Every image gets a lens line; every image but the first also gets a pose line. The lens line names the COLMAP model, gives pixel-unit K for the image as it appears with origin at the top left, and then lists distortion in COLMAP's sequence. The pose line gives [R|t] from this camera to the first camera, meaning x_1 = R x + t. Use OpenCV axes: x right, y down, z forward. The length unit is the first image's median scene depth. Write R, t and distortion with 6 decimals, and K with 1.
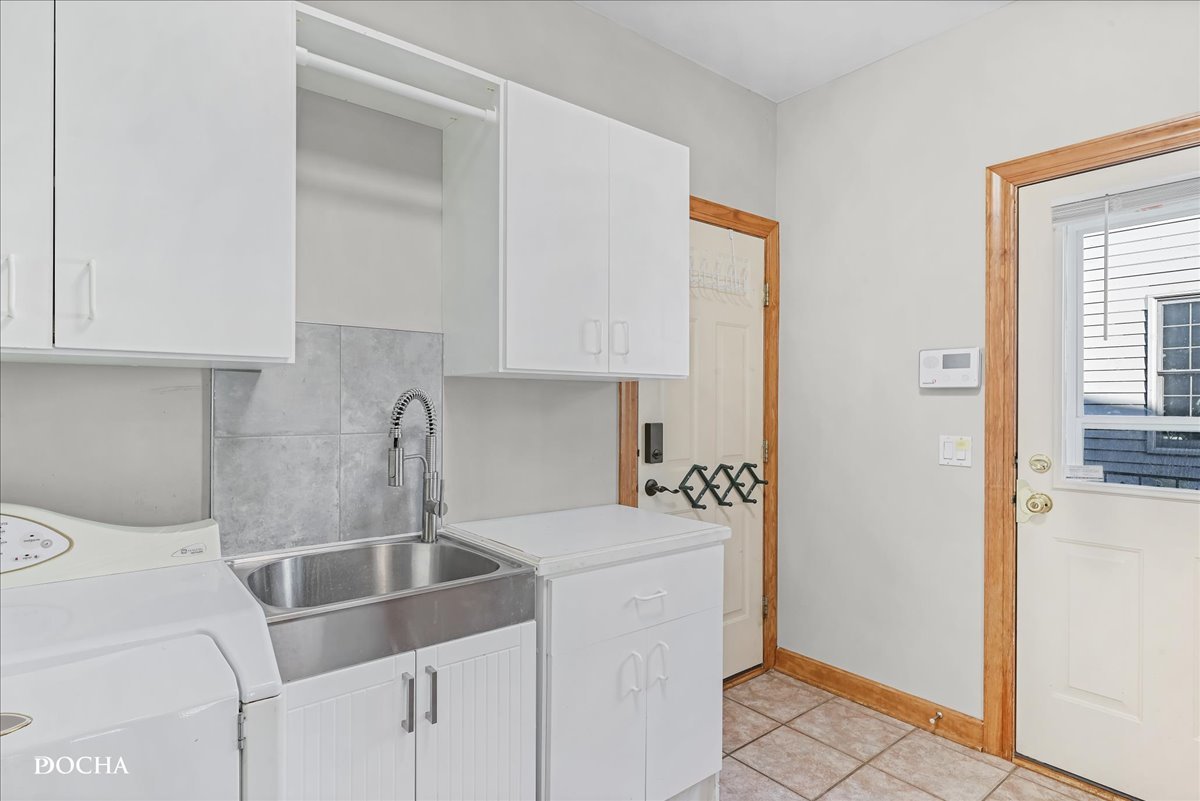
lens RADIAL K [[635.0, 0, 591.9], [0, 635.0, 407.6], [0, 0, 1]] dist [-0.001560, 0.000216]
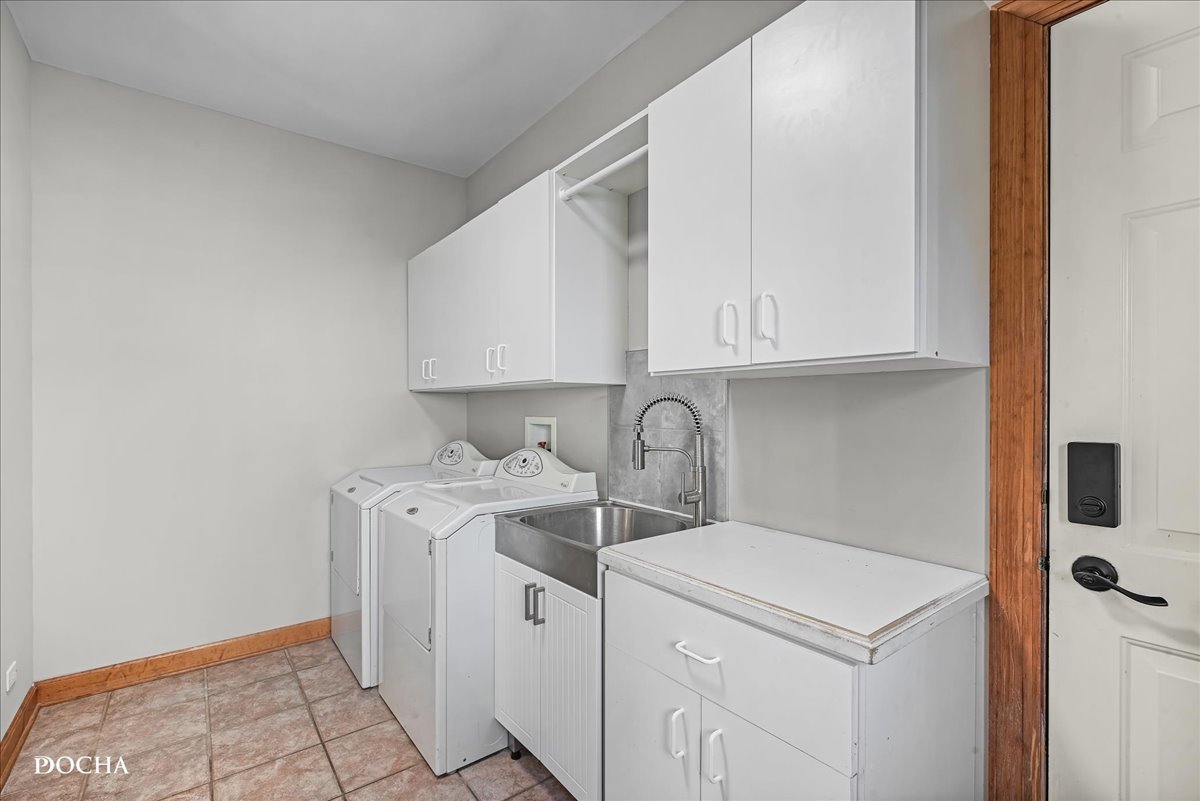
lens RADIAL K [[537.2, 0, 600.4], [0, 537.2, 409.0], [0, 0, 1]] dist [-0.000082, 0.000028]
pose [[-0.014492, -0.000318, -0.999895, 0.731384], [-0.008409, 0.999965, -0.000196, 0.001454], [0.999860, 0.008406, -0.014494, 0.872161]]
